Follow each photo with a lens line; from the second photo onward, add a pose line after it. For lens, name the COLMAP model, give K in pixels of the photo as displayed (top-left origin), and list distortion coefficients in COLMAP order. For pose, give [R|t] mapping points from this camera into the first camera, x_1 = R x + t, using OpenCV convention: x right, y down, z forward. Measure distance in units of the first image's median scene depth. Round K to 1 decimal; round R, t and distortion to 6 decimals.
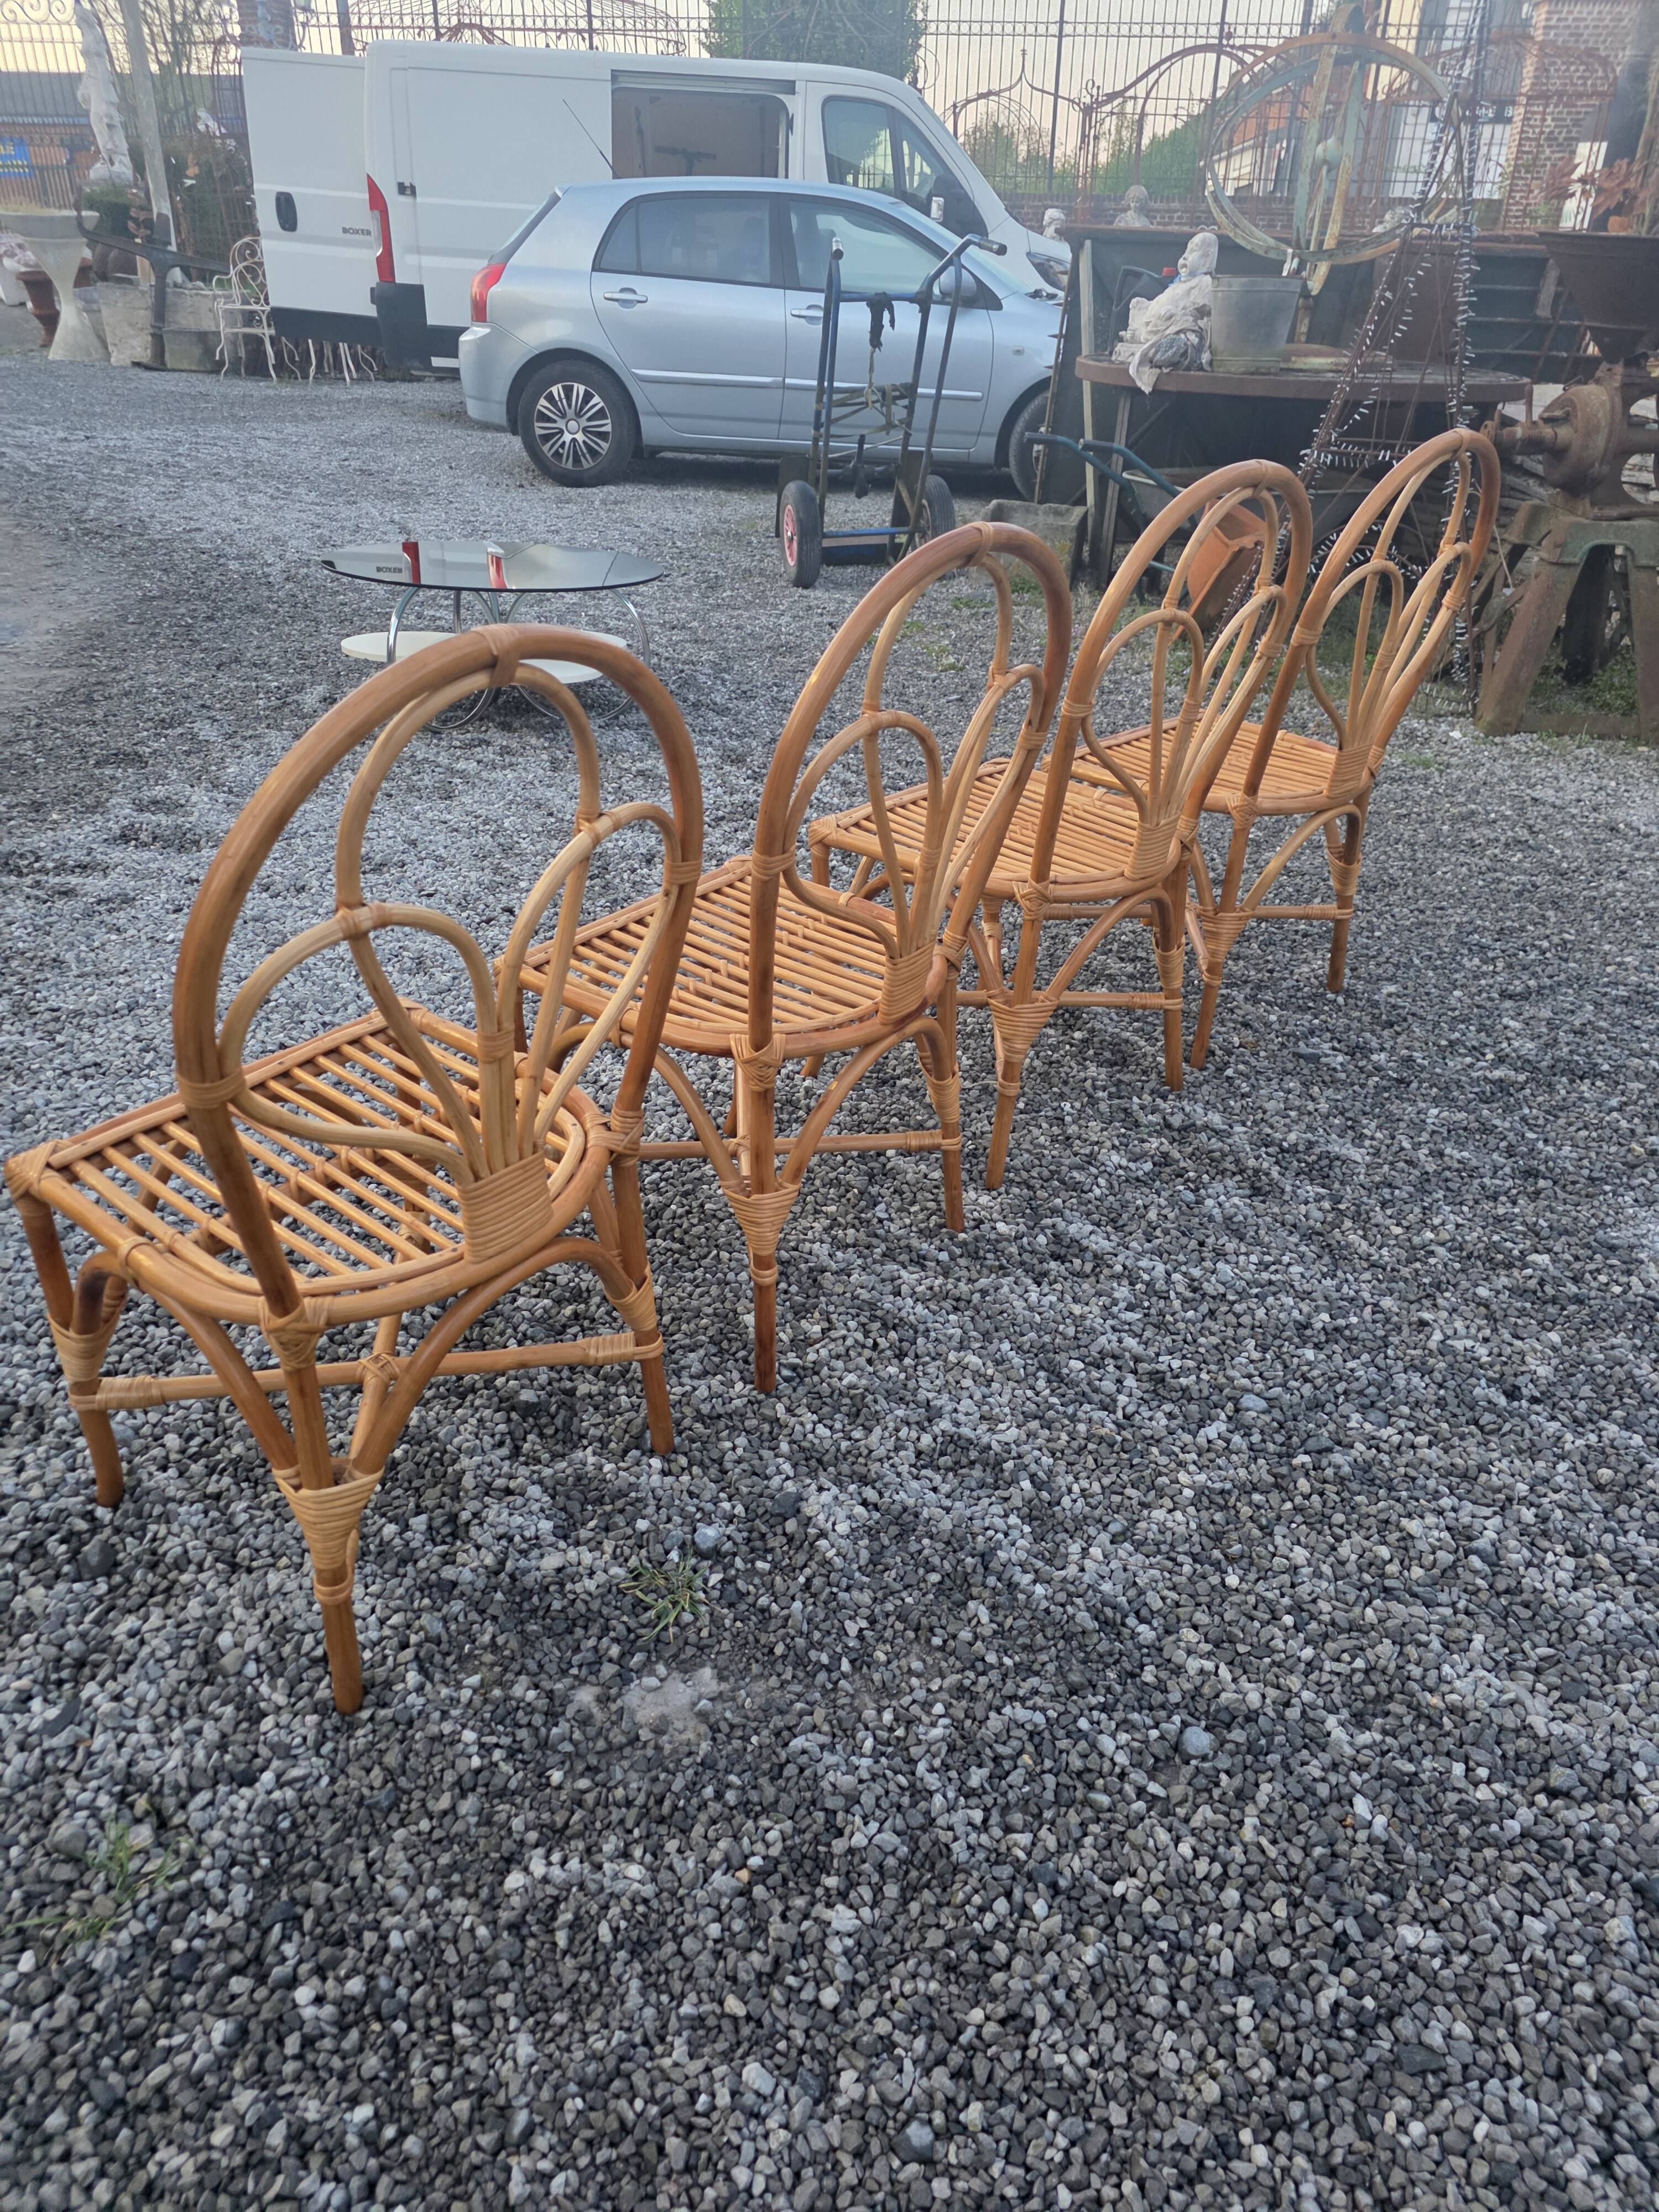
lens RADIAL K [[1482.7, 0, 853.2], [0, 1482.7, 1110.1], [0, 0, 1]] dist [0.050628, -0.036000]
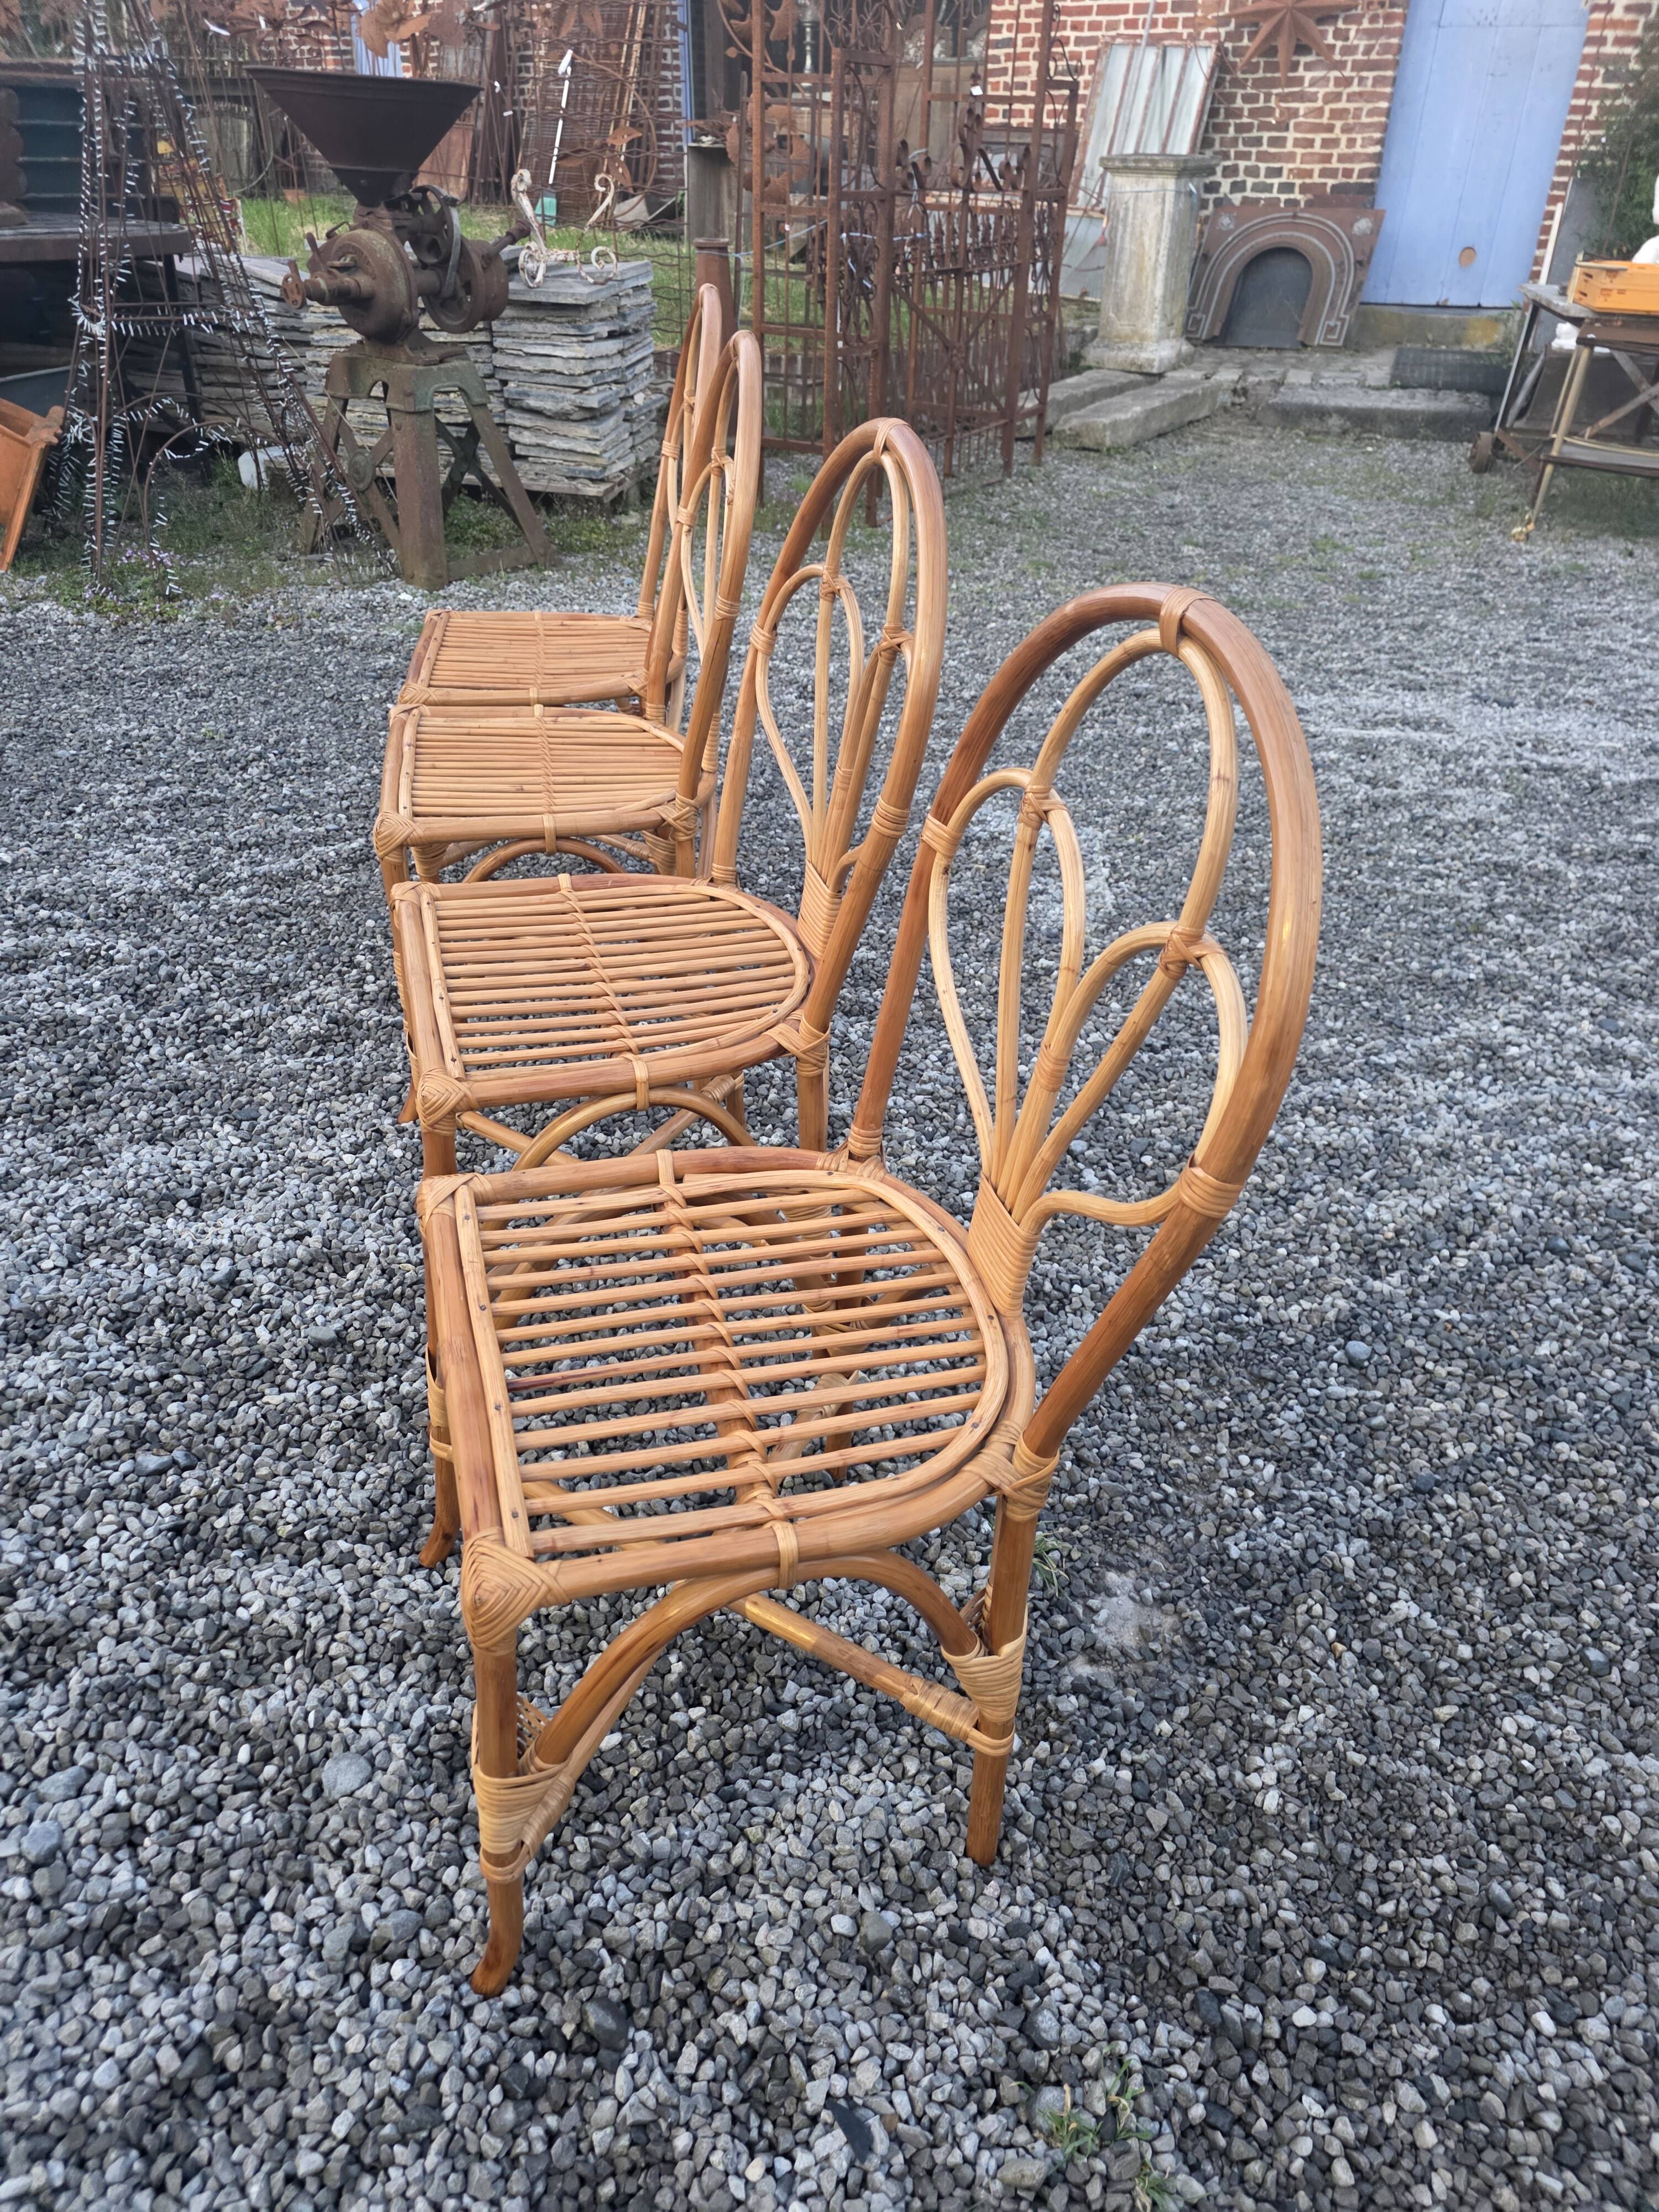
lens RADIAL K [[1482.7, 0, 832.0], [0, 1482.7, 1125.4], [0, 0, 1]] dist [0.050628, -0.036000]
pose [[0.592083, -0.457157, 0.663660, -0.639145], [0.392395, 0.882851, 0.258071, -0.203975], [-0.703892, 0.107618, 0.702107, 0.320229]]
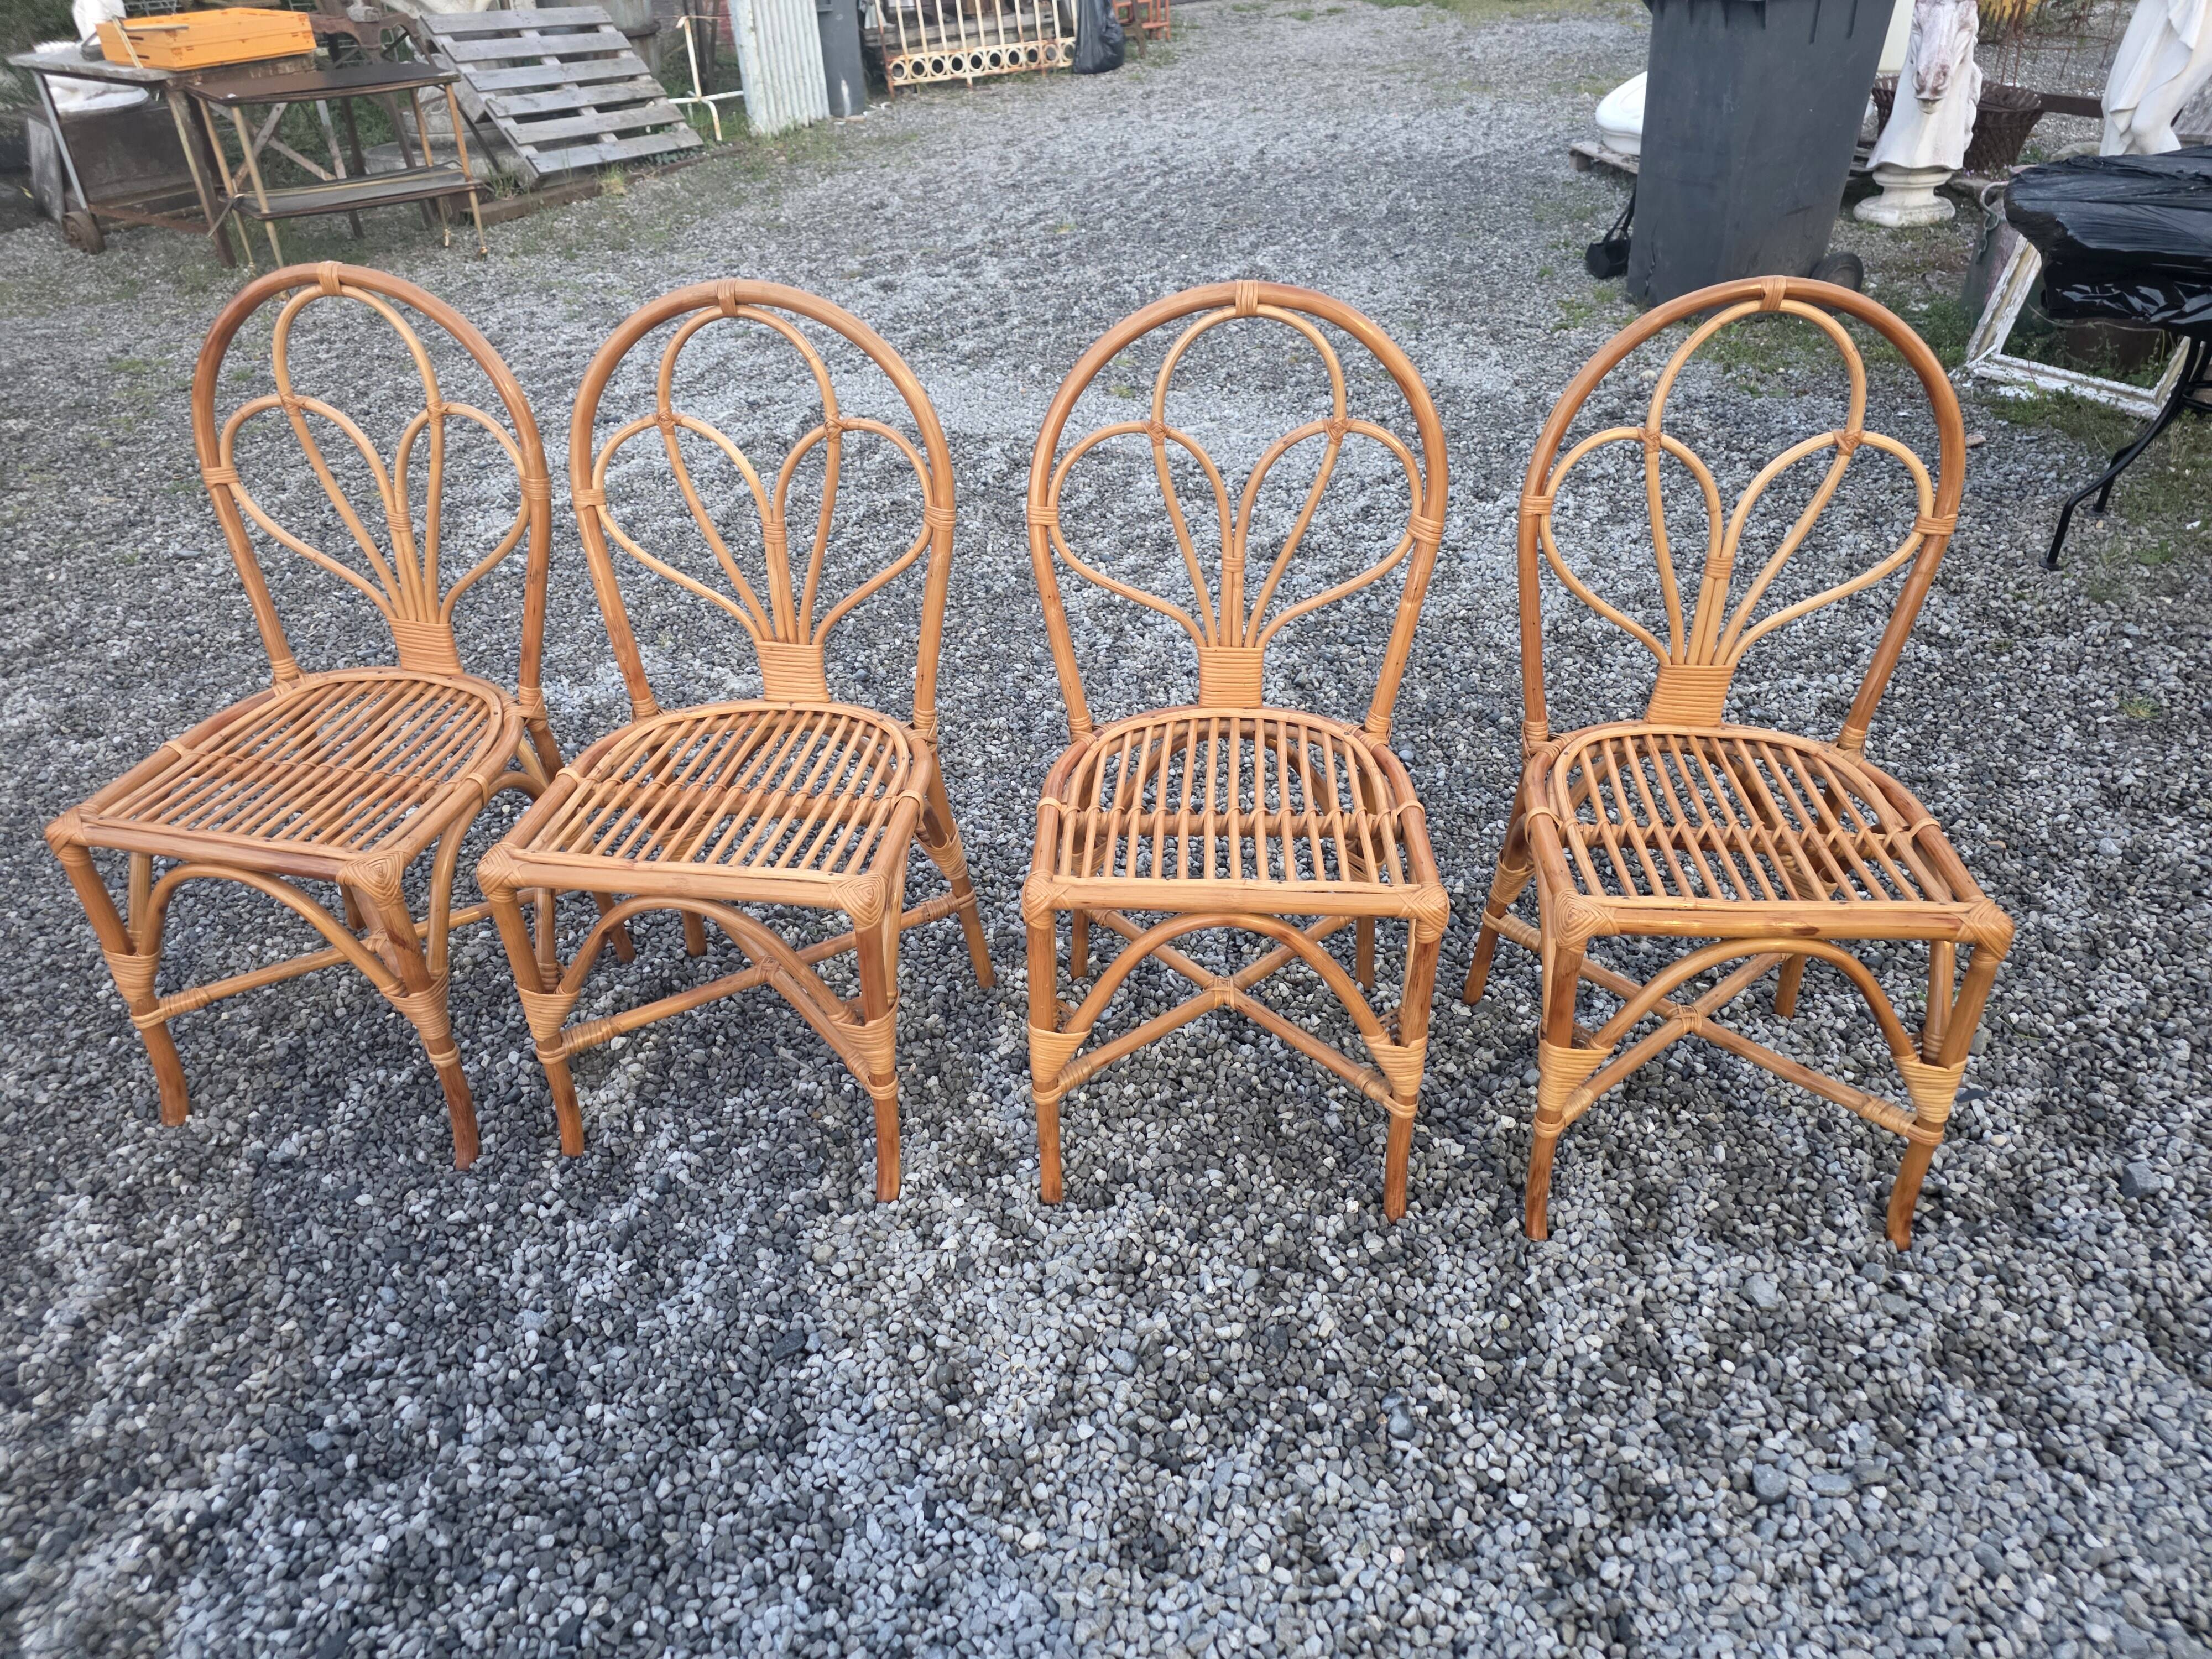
lens RADIAL K [[1482.7, 0, 1117.6], [0, 1482.7, 806.3], [0, 0, 1]] dist [0.050628, -0.036000]
pose [[-0.555720, -0.475387, 0.682043, -0.717920], [0.427488, 0.540226, 0.724852, -0.868456], [-0.713043, 0.694379, -0.096992, 1.198941]]
